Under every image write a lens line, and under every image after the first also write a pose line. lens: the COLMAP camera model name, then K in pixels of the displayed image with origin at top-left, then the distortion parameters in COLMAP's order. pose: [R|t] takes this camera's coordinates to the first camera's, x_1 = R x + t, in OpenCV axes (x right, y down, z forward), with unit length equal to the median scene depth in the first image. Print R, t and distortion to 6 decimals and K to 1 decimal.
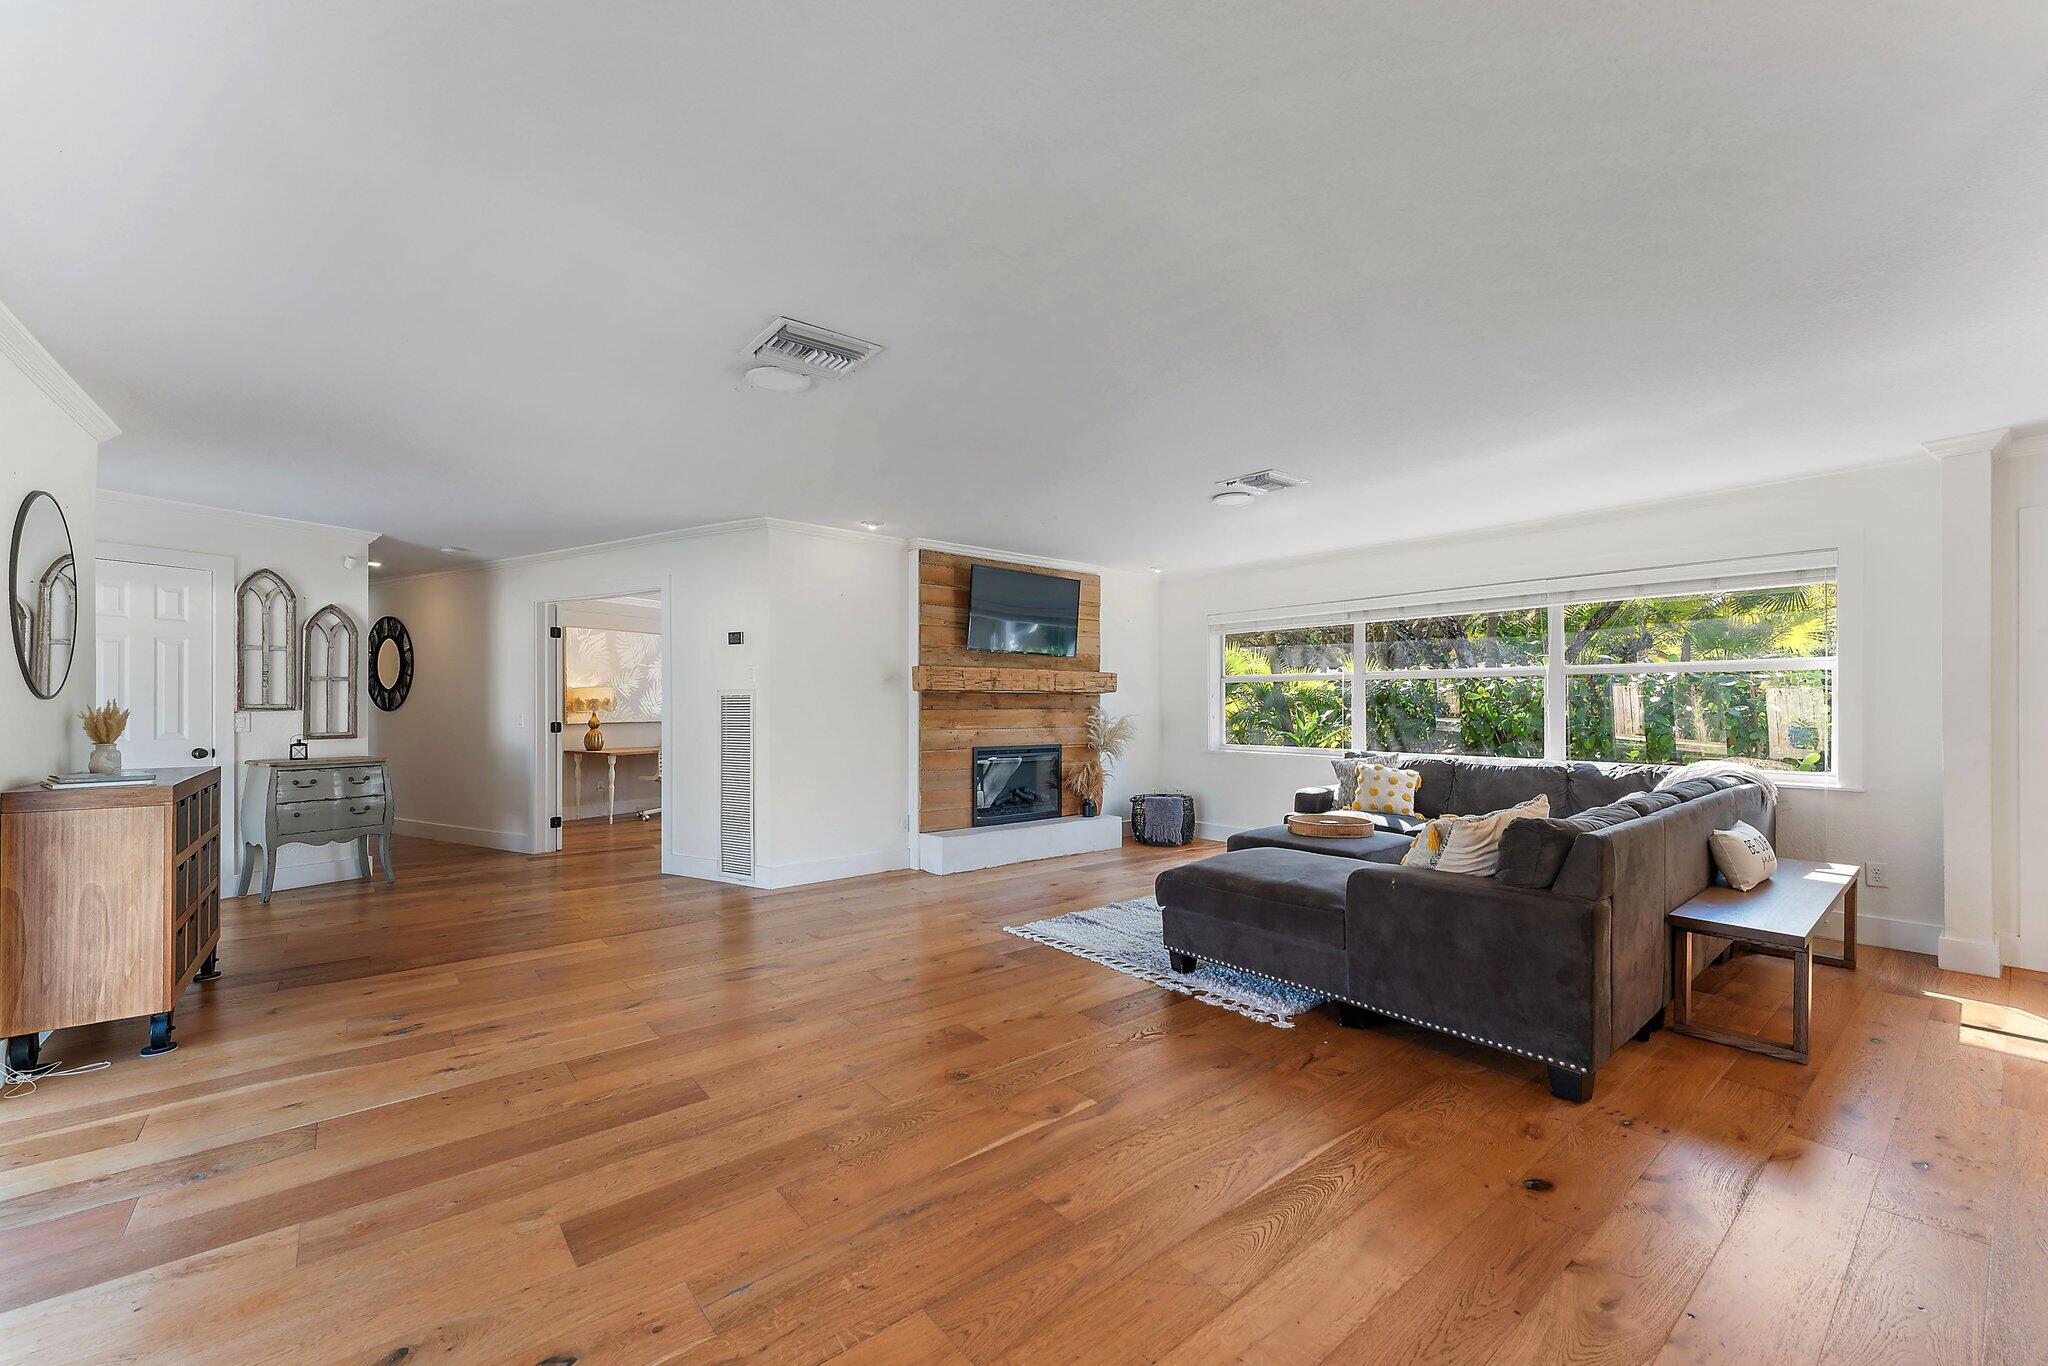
lens RADIAL K [[815.6, 0, 1015.2], [0, 815.6, 702.2], [0, 0, 1]] dist [0.002317, 0.000139]
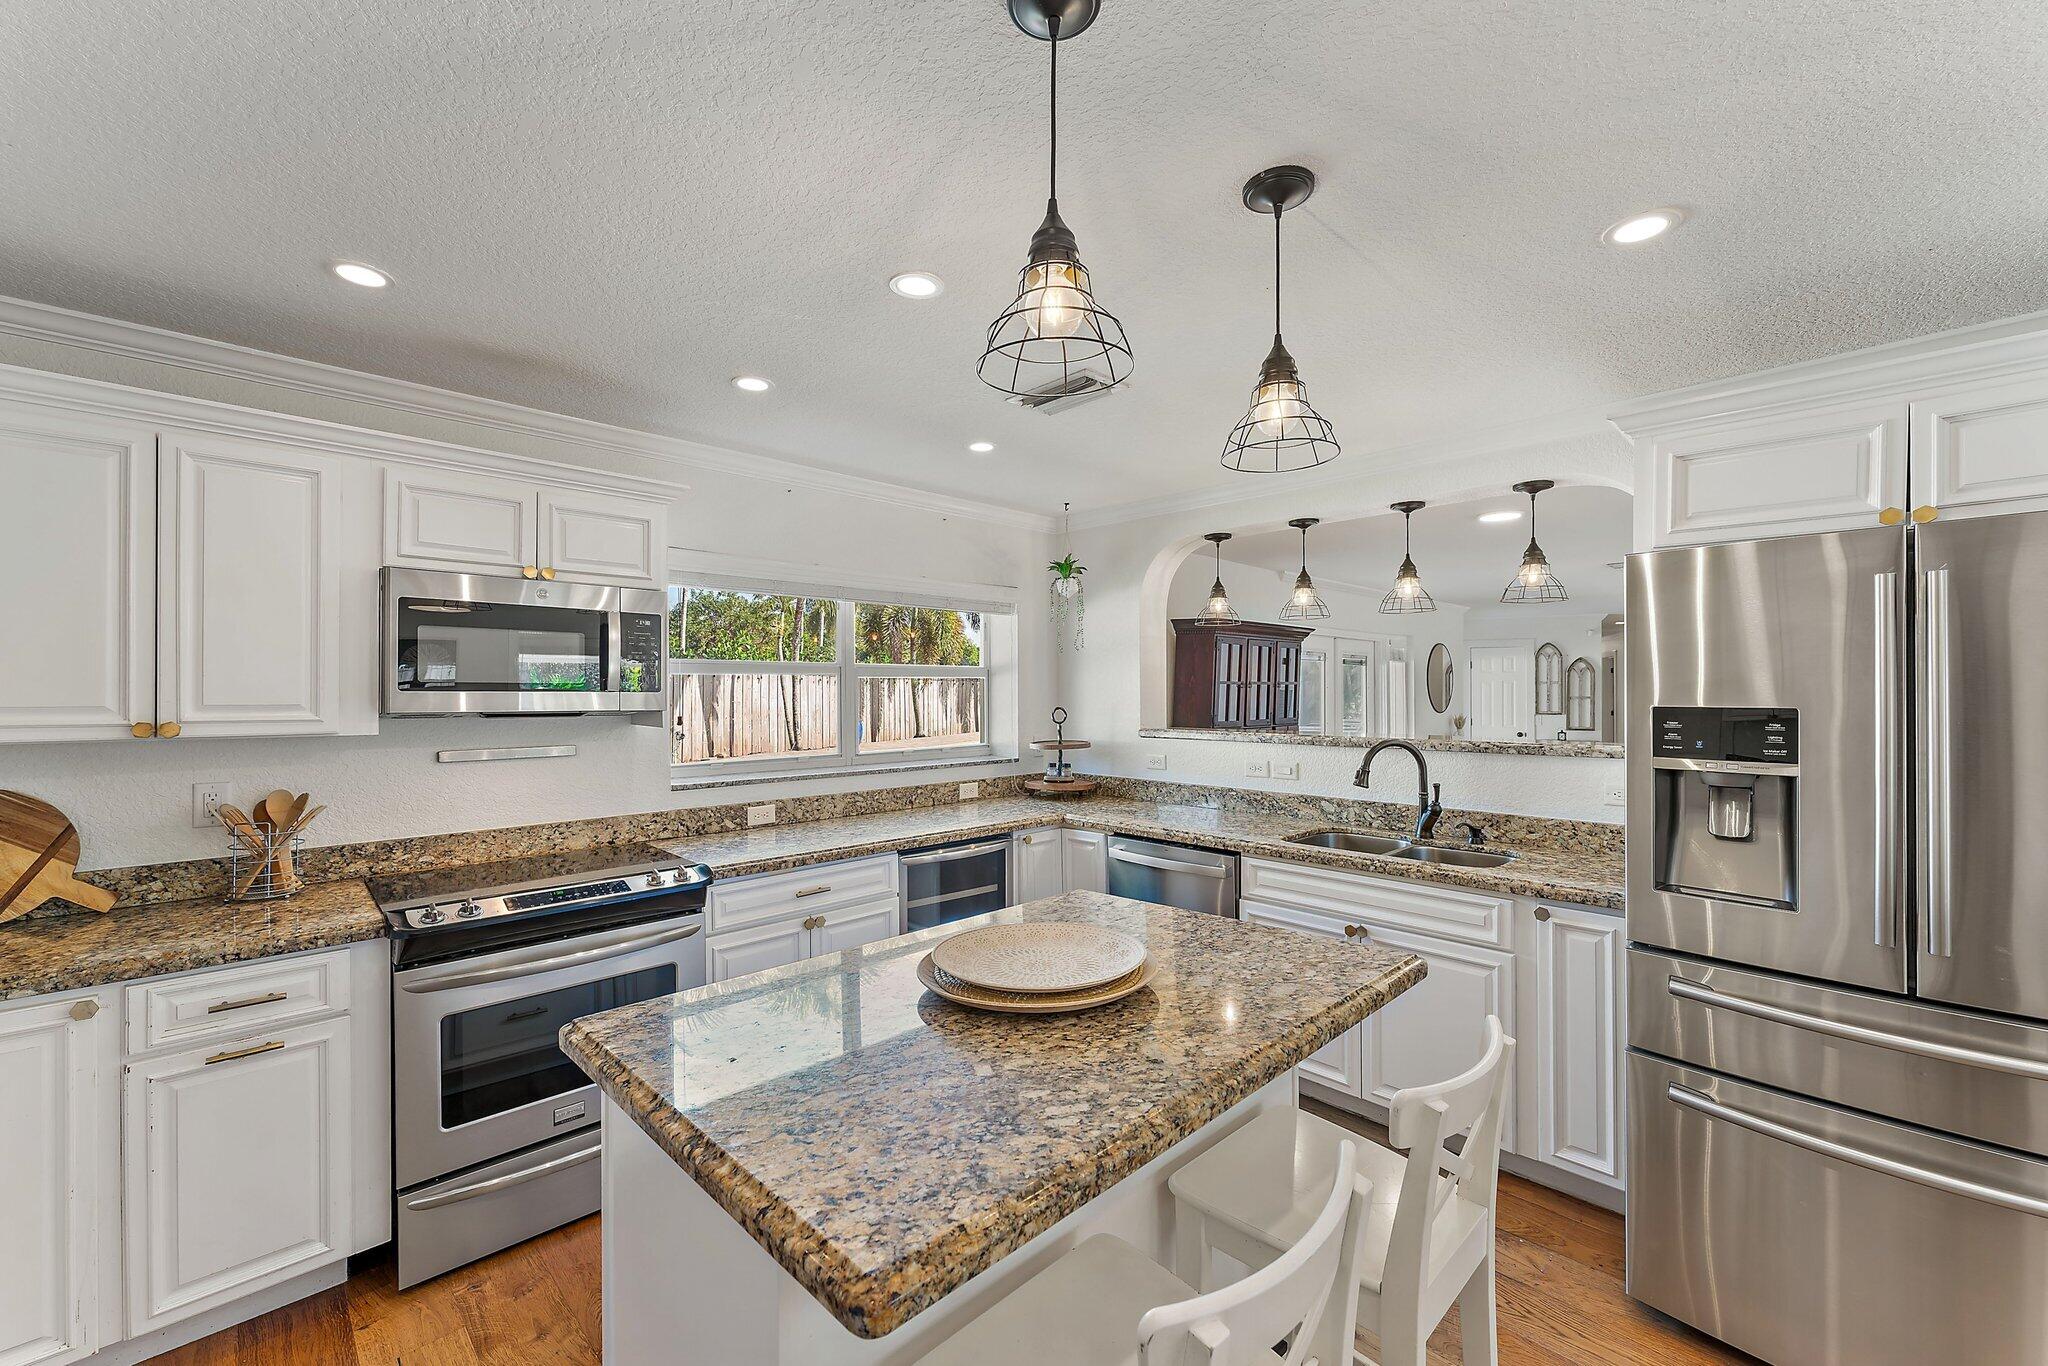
lens RADIAL K [[809.7, 0, 1017.8], [0, 809.7, 692.8], [0, 0, 1]] dist [0.002080, -0.000105]
pose [[0.088099, -0.000060, -0.996112, 0.820935], [0.004105, 0.999992, 0.000303, -0.042902], [0.996103, -0.004115, 0.088099, -0.400725]]
